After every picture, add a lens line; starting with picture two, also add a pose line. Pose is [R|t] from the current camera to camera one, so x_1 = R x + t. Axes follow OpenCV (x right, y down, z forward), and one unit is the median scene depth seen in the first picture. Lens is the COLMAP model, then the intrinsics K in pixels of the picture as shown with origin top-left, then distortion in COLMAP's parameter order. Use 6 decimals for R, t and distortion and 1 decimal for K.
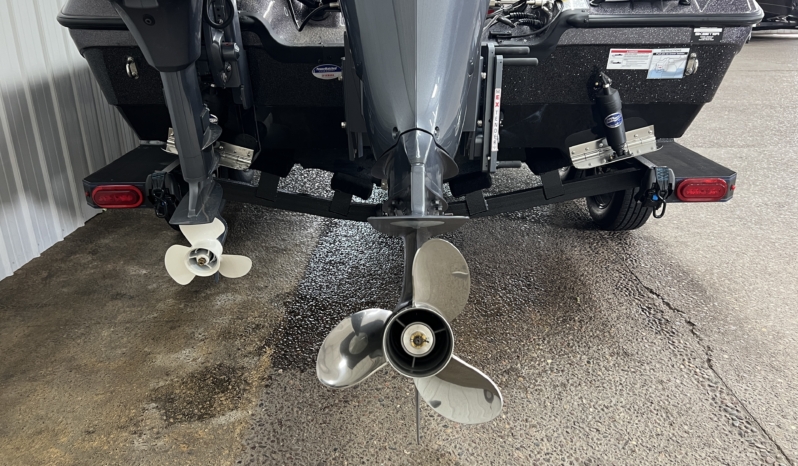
lens RADIAL K [[633.1, 0, 399.0], [0, 633.1, 233.0], [0, 0, 1]] dist [0.031116, -0.017356]
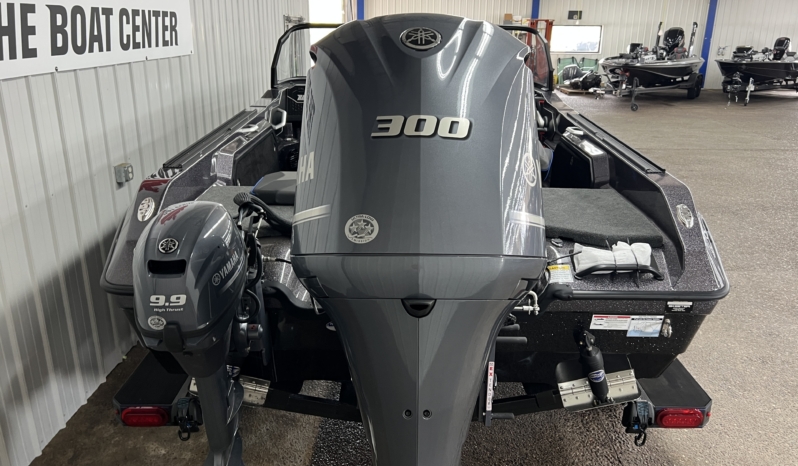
lens RADIAL K [[633.1, 0, 399.0], [0, 633.1, 233.0], [0, 0, 1]] dist [0.031116, -0.017356]
pose [[0.999868, 0.015497, -0.004930, -0.005373], [-0.015700, 0.998902, -0.044142, -0.370361], [0.004241, 0.044214, 0.999013, -0.120040]]
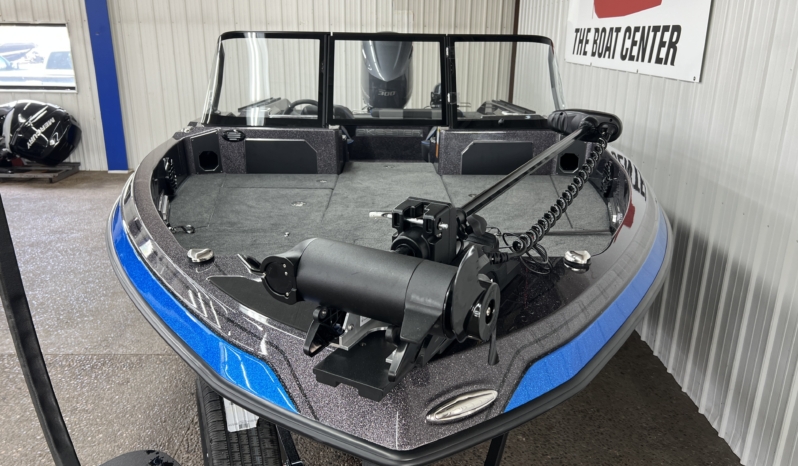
lens RADIAL K [[633.1, 0, 399.0], [0, 633.1, 233.0], [0, 0, 1]] dist [0.031116, -0.017356]
pose [[-0.999380, 0.005912, -0.034703, 0.061243], [-0.016794, 0.786306, 0.617609, -1.886808], [0.030939, 0.617809, -0.785719, 3.875703]]
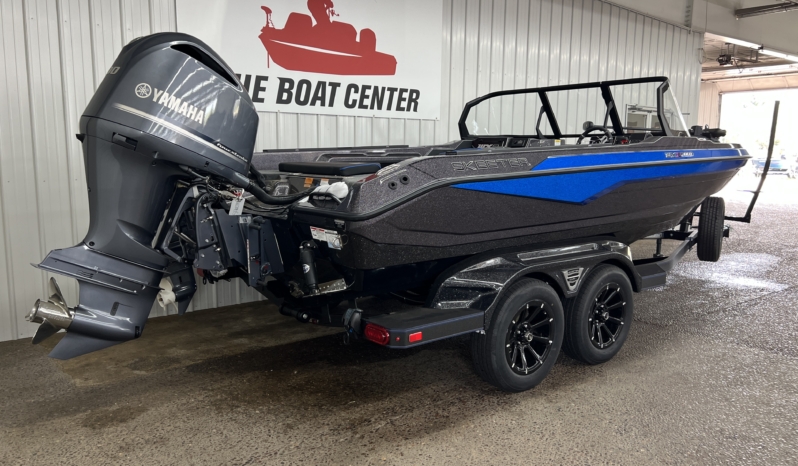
lens RADIAL K [[616.6, 0, 396.2], [0, 616.6, 237.3], [0, 0, 1]] dist [0.086886, -0.141692]
pose [[0.636382, 0.117304, -0.762402, 1.661936], [-0.282569, 0.955118, -0.088906, -0.181812], [0.717755, 0.272009, 0.640967, 0.142351]]
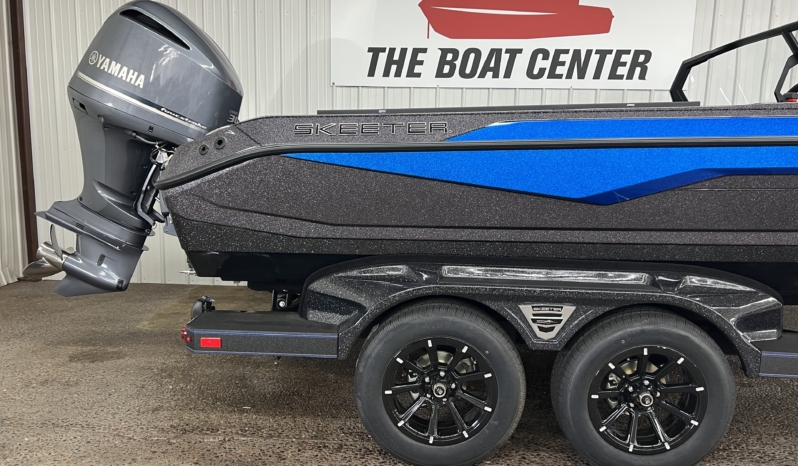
lens RADIAL K [[616.6, 0, 396.2], [0, 616.6, 237.3], [0, 0, 1]] dist [0.086886, -0.141692]
pose [[-0.039052, 0.156526, -0.986902, 1.712924], [-0.373002, 0.913980, 0.159720, -0.595198], [0.927008, 0.374354, 0.022692, 1.396015]]
